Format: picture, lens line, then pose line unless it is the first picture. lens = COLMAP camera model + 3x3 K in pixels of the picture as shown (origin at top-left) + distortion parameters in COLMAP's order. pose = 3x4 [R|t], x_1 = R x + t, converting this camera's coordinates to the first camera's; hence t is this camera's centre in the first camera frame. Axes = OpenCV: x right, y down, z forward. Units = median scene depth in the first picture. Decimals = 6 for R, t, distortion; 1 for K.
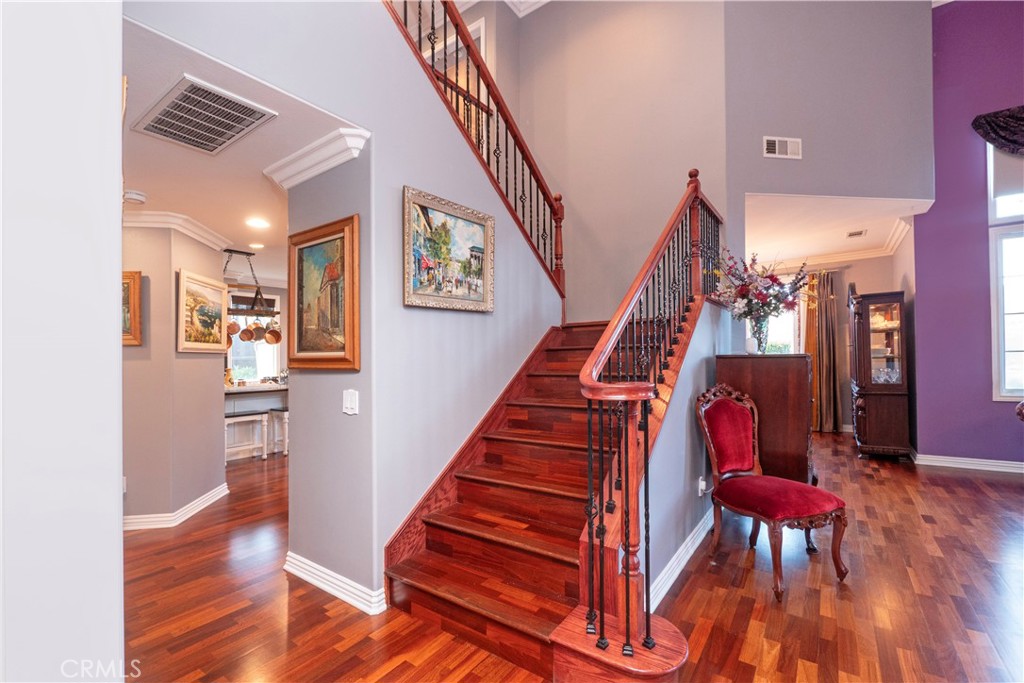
lens RADIAL K [[443.6, 0, 505.1], [0, 443.6, 340.3], [0, 0, 1]] dist [-0.006506, 0.000739]
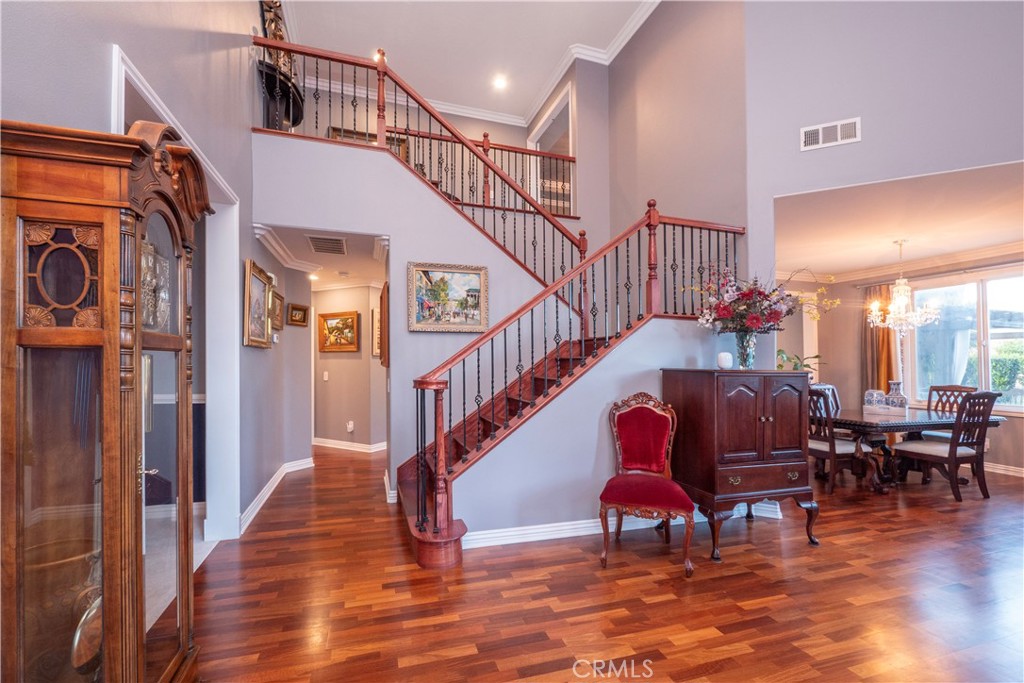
lens RADIAL K [[443.6, 0, 491.6], [0, 443.6, 344.5], [0, 0, 1]] dist [-0.006506, 0.000739]
pose [[0.793098, 0.004541, -0.609077, 0.812087], [-0.004600, 0.999988, 0.001465, -0.023637], [0.609077, 0.001640, 0.793110, -0.128571]]
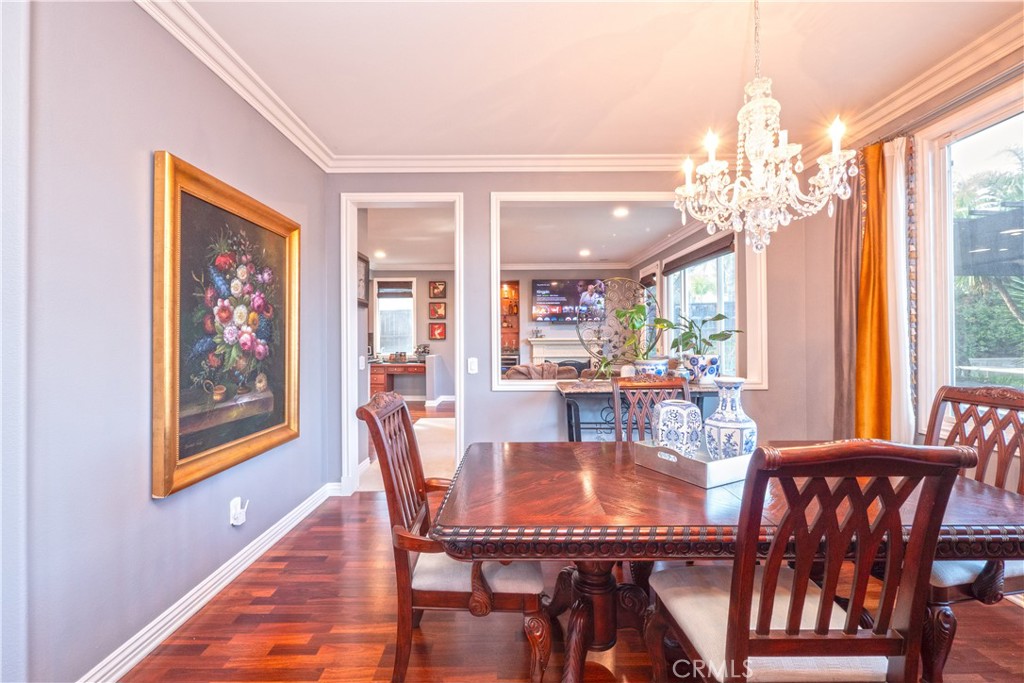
lens RADIAL K [[443.6, 0, 506.4], [0, 443.6, 330.3], [0, 0, 1]] dist [-0.006506, 0.000739]
pose [[0.585621, 0.005823, -0.810564, 1.297225], [0.022137, 0.999486, 0.023175, 0.026492], [0.810283, -0.031515, 0.585191, 1.505734]]
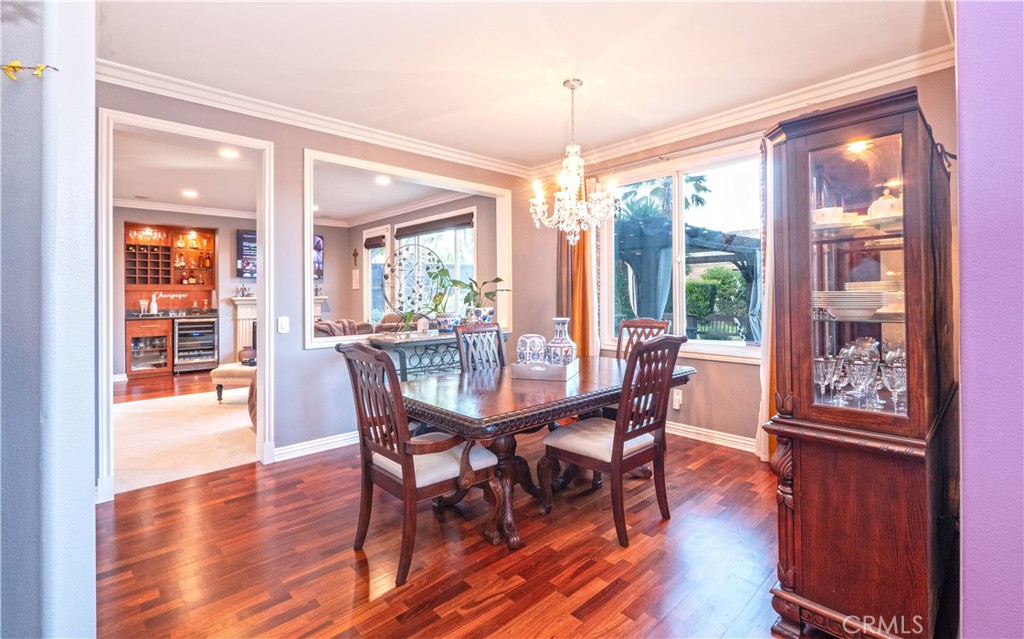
lens RADIAL K [[475.6, 0, 514.3], [0, 475.6, 286.3], [0, 0, 1]] dist [0.000460, 0.000498]
pose [[0.983041, 0.010737, -0.183074, 1.088758], [-0.006474, 0.999694, 0.023867, 0.014639], [0.183274, -0.022277, 0.982809, 1.033934]]
